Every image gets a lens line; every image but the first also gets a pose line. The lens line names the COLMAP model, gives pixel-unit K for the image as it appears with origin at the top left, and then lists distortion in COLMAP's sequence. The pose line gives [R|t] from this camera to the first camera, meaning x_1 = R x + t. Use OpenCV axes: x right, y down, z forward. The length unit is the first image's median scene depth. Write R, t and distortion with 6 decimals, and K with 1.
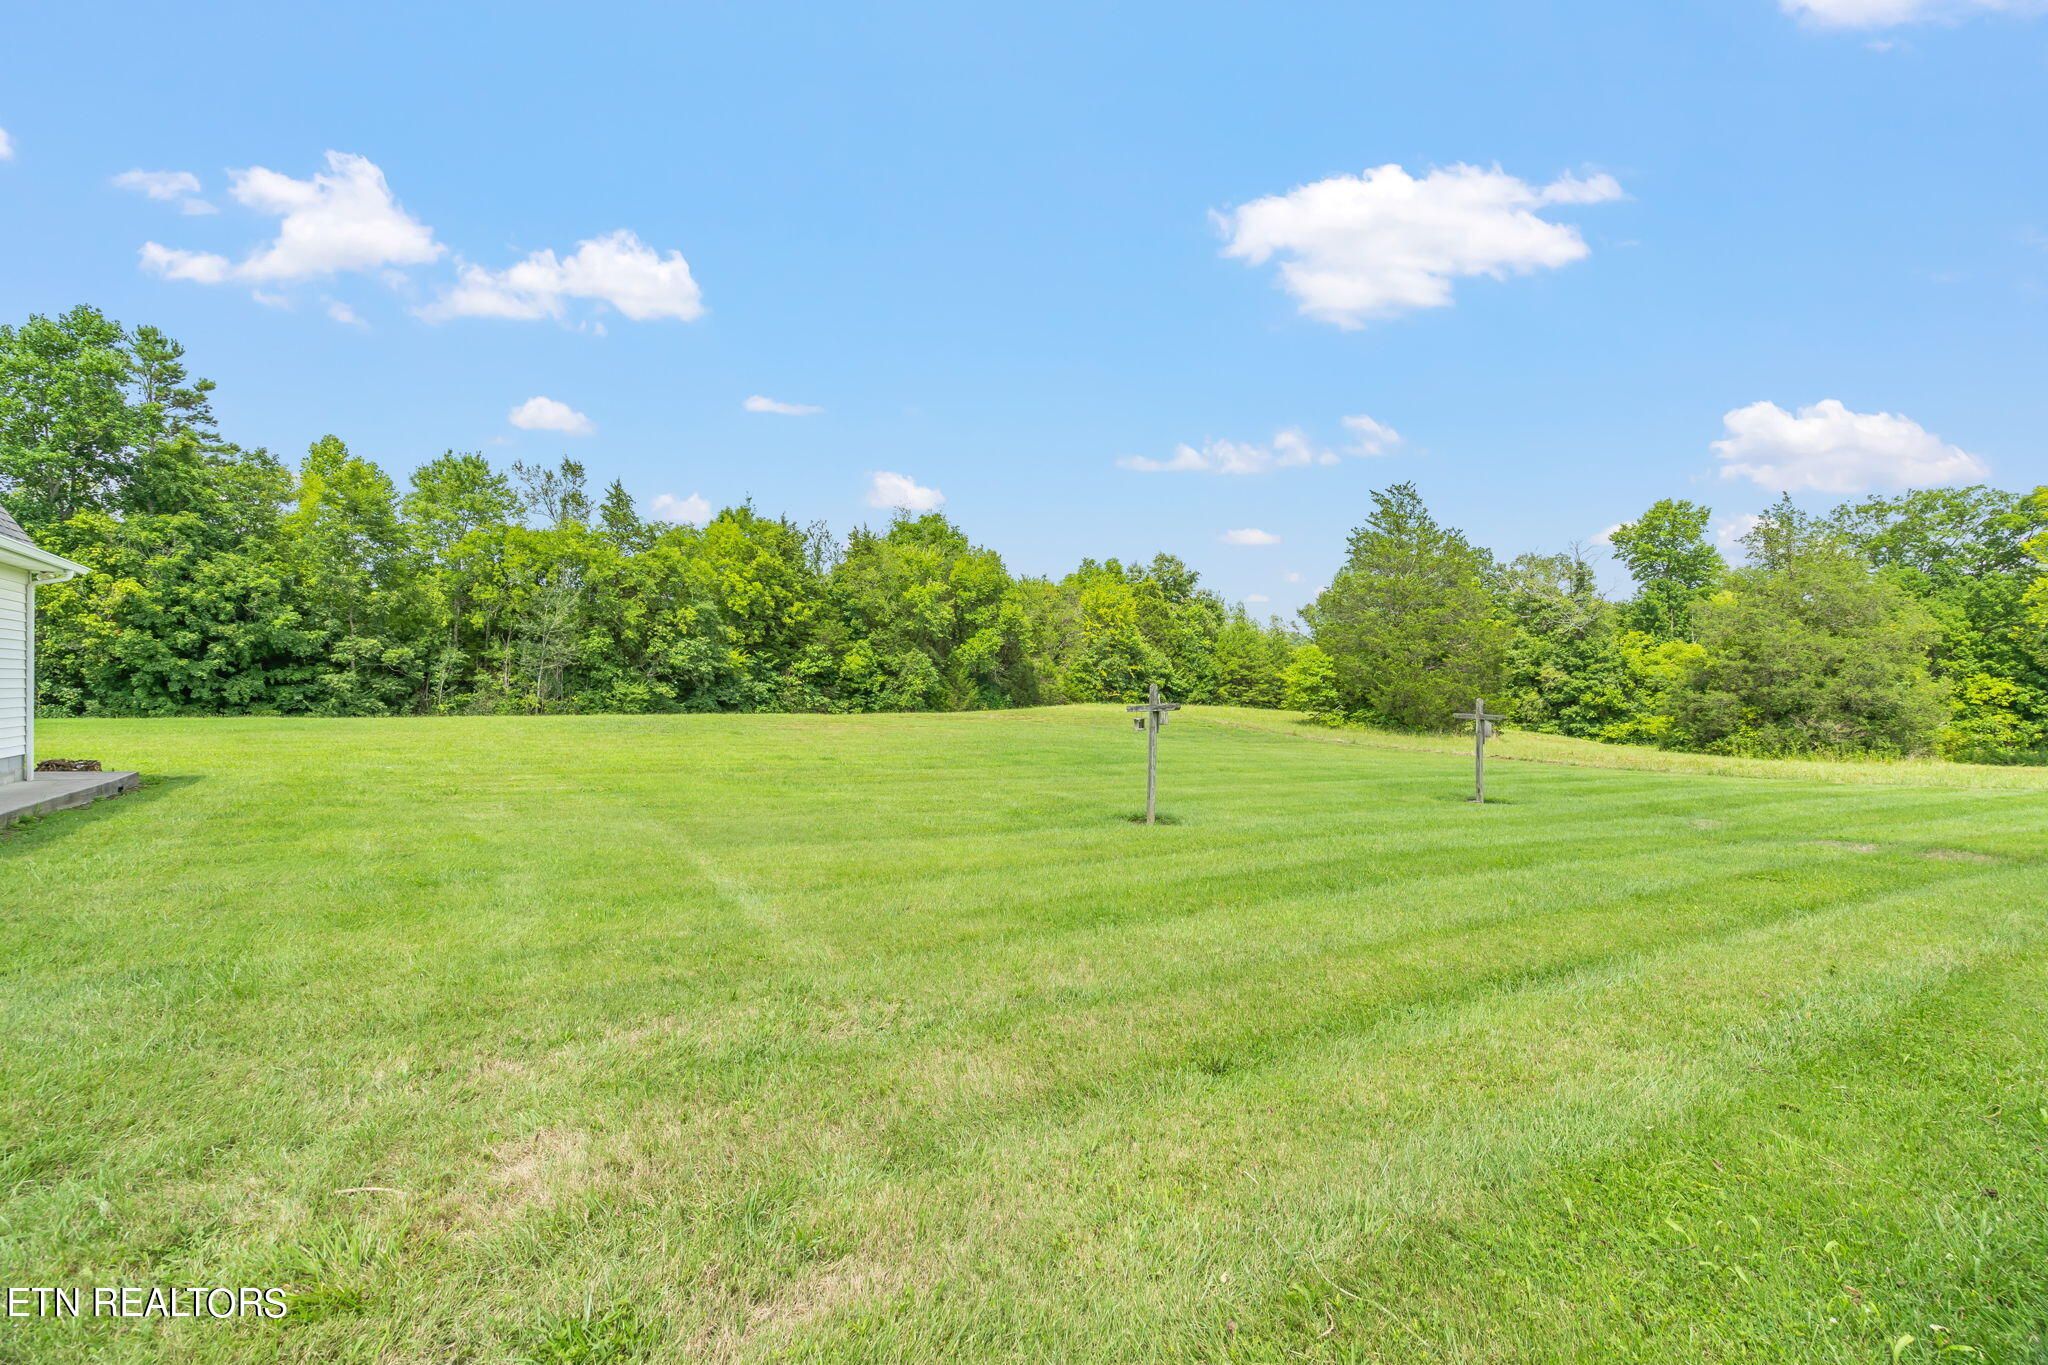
lens RADIAL K [[935.1, 0, 1028.4], [0, 935.1, 684.2], [0, 0, 1]] dist [0.001048, 0.000544]
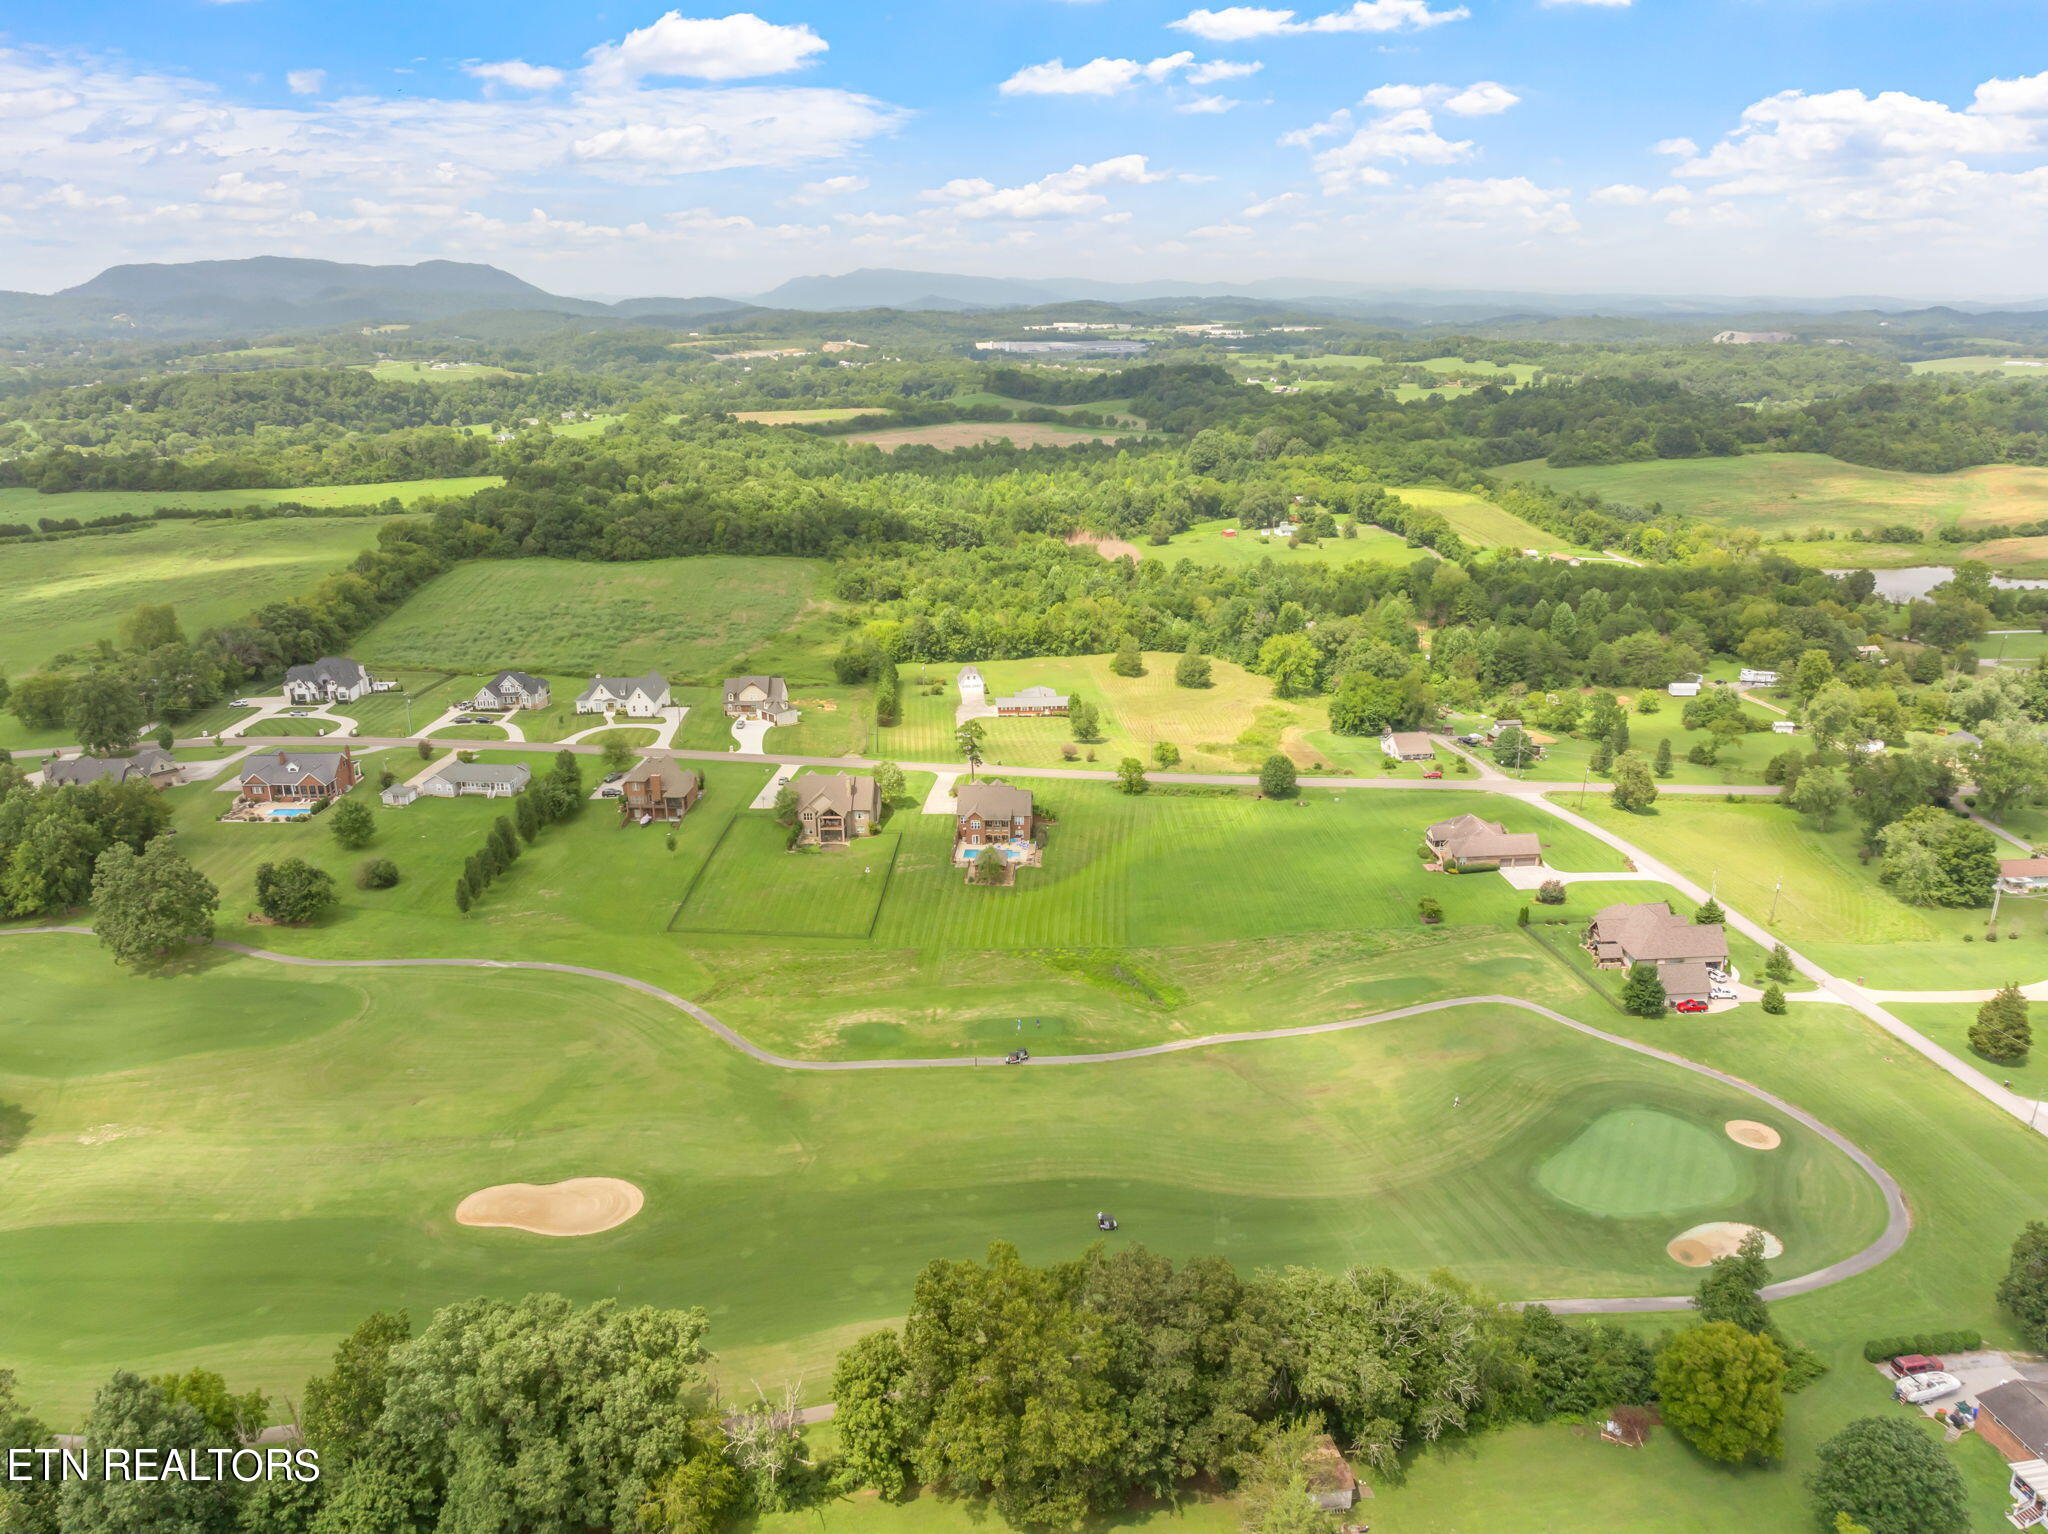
lens RADIAL K [[1438.7, 0, 1034.5], [0, 1438.7, 750.5], [0, 0, 1]] dist [-0.037732, -0.004145]
pose [[0.887239, 0.133247, -0.441646, 3.453894], [0.003304, 0.955516, 0.294920, -1.893469], [0.461297, -0.263124, 0.847331, -6.223875]]
